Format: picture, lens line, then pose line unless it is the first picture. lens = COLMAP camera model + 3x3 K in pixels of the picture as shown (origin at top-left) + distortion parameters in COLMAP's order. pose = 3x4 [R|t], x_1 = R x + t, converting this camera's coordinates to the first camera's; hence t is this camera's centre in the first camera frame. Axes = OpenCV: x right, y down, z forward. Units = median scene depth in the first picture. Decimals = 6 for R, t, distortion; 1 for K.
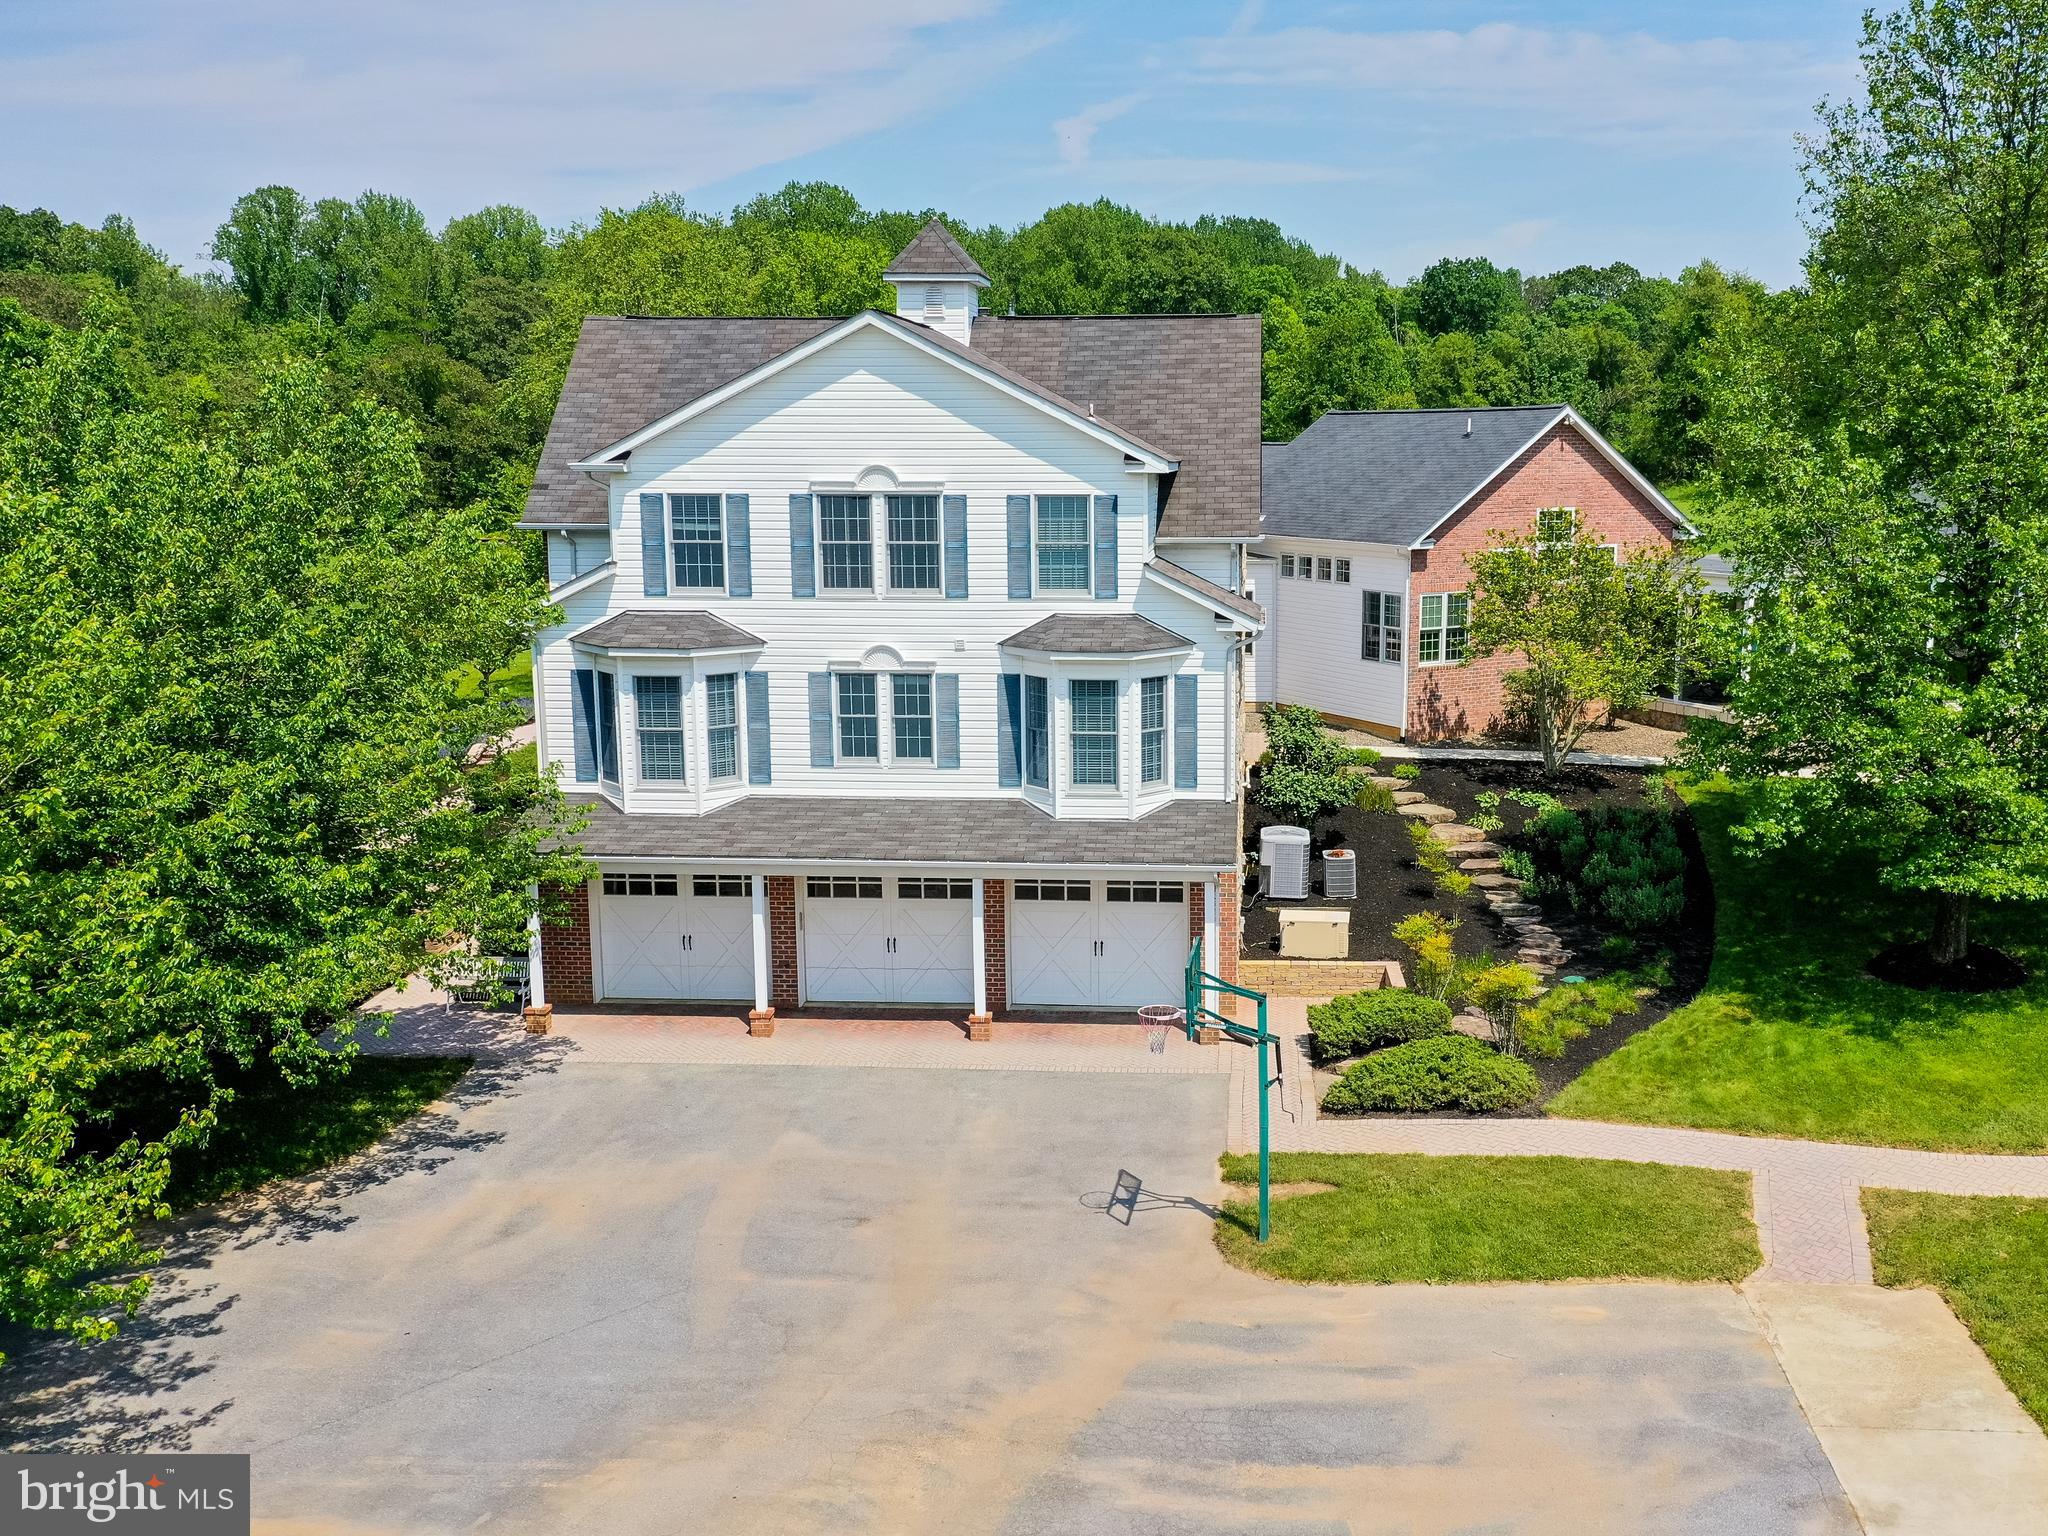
lens RADIAL K [[1722.8, 0, 1024.0], [0, 1722.8, 768.0], [0, 0, 1]] dist [0.013699, 0.013957]
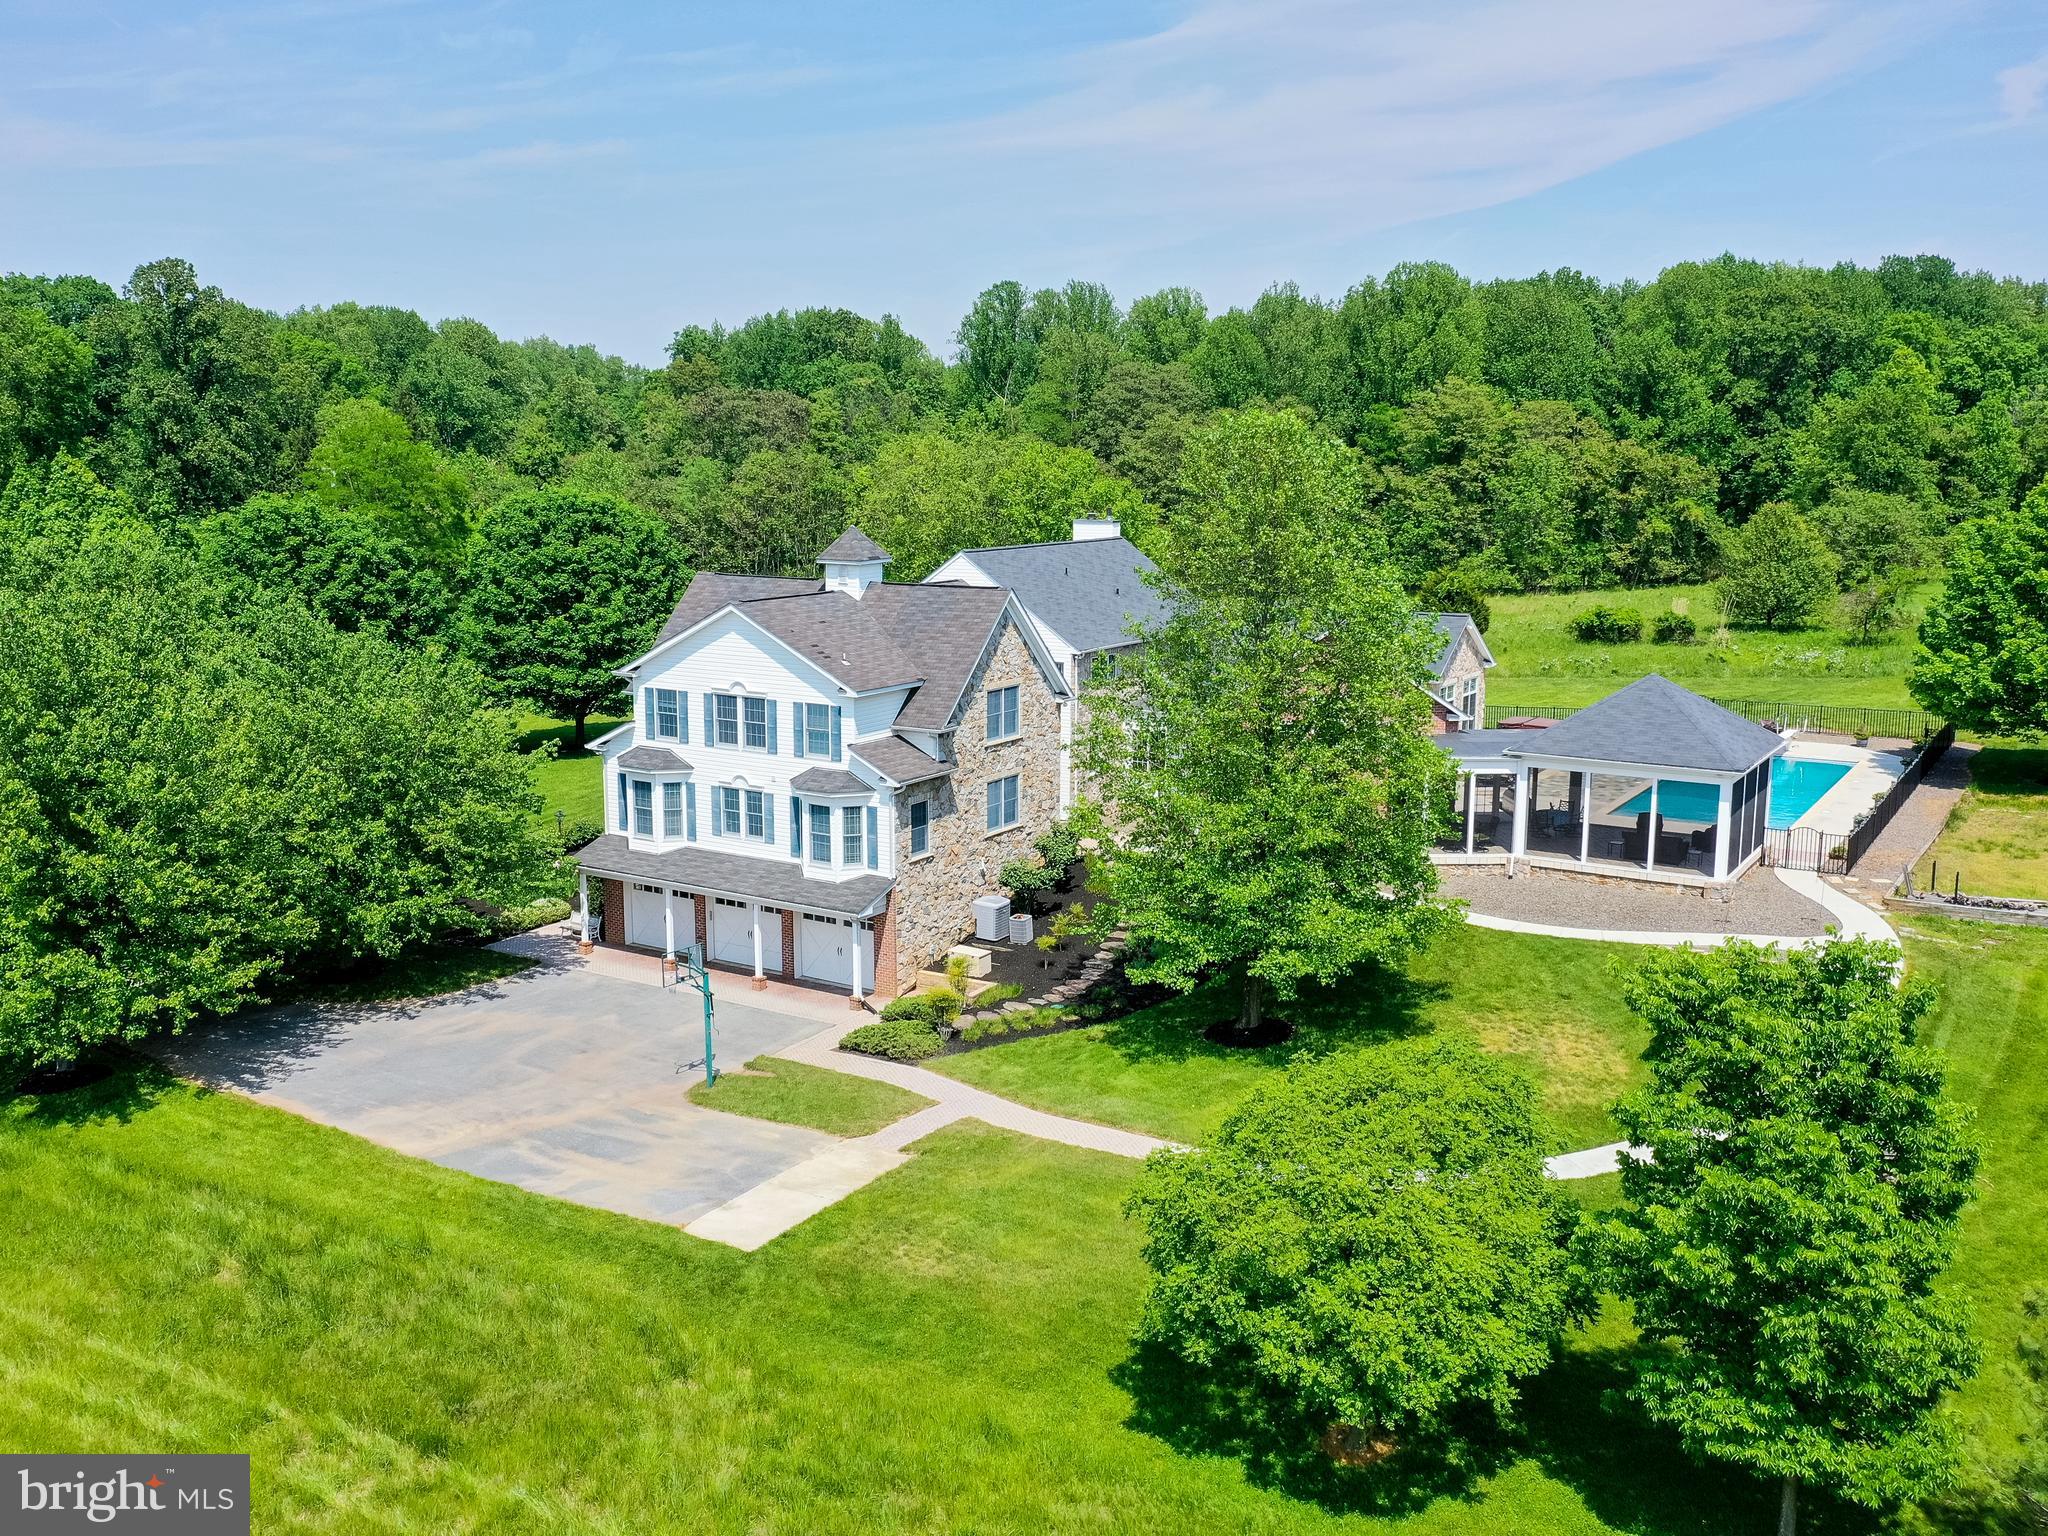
lens RADIAL K [[1678.3, 0, 947.4], [0, 1678.3, 759.0], [0, 0, 1]] dist [0.028037, 0.004917]
pose [[0.876267, 0.081636, -0.474860, 0.987875], [-0.081768, 0.996442, 0.020417, -0.144953], [0.474837, 0.020938, 0.879825, -0.508365]]
